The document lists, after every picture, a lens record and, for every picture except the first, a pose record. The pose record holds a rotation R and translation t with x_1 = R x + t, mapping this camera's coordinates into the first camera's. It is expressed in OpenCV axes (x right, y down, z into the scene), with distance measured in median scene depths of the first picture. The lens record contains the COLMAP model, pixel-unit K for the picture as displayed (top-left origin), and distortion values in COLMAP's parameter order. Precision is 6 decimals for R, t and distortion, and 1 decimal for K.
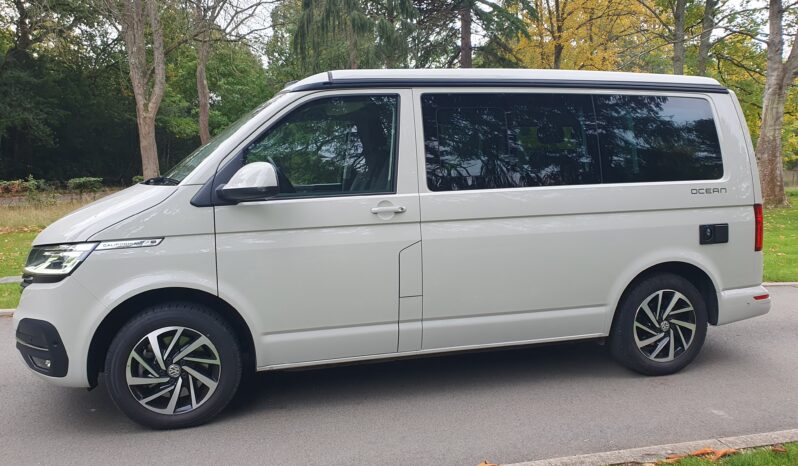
lens RADIAL K [[616.5, 0, 395.1], [0, 616.5, 226.6], [0, 0, 1]] dist [0.013478, 0.007154]
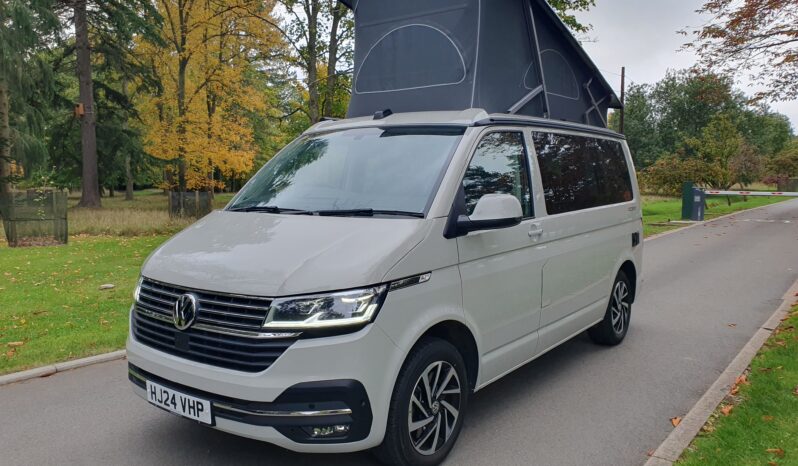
lens RADIAL K [[626.2, 0, 385.7], [0, 626.2, 225.7], [0, 0, 1]] dist [0.013660, -0.003012]
pose [[0.790755, -0.042069, 0.610686, -0.827165], [0.055704, 0.998442, -0.003349, -0.044725], [-0.609593, 0.036666, 0.791866, 0.206163]]
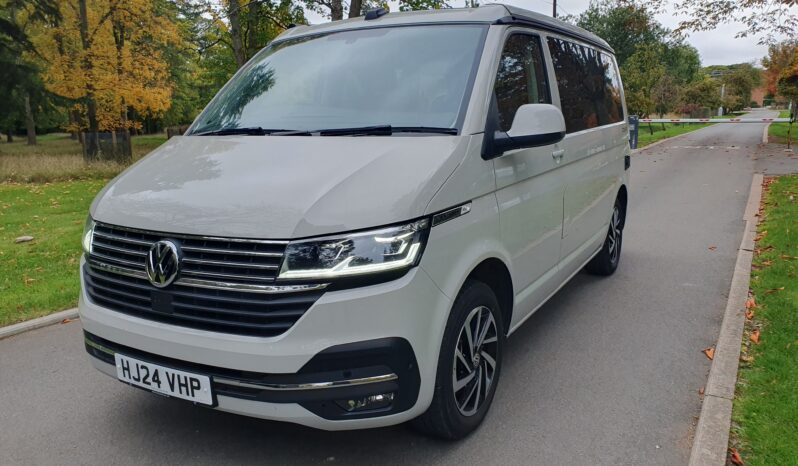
lens RADIAL K [[624.2, 0, 397.9], [0, 624.2, 231.8], [0, 0, 1]] dist [0.007631, 0.014878]
pose [[0.697242, -0.140311, 0.702970, -0.810649], [0.085772, 0.989941, 0.112516, -0.032557], [-0.711686, -0.018156, 0.702263, 0.401665]]
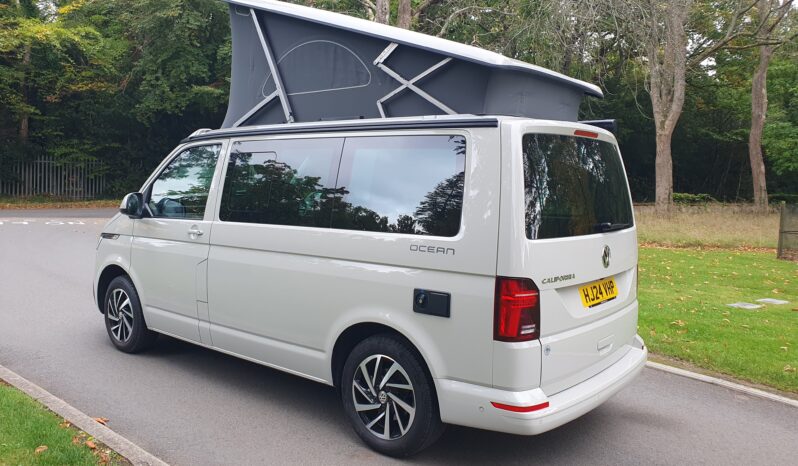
lens RADIAL K [[629.2, 0, 388.3], [0, 629.2, 219.3], [0, 0, 1]] dist [0.009730, 0.005942]
pose [[0.584955, 0.077114, -0.807391, 1.142544], [-0.105991, 0.994201, 0.018166, -0.106335], [0.804110, 0.074950, 0.589737, 0.464882]]
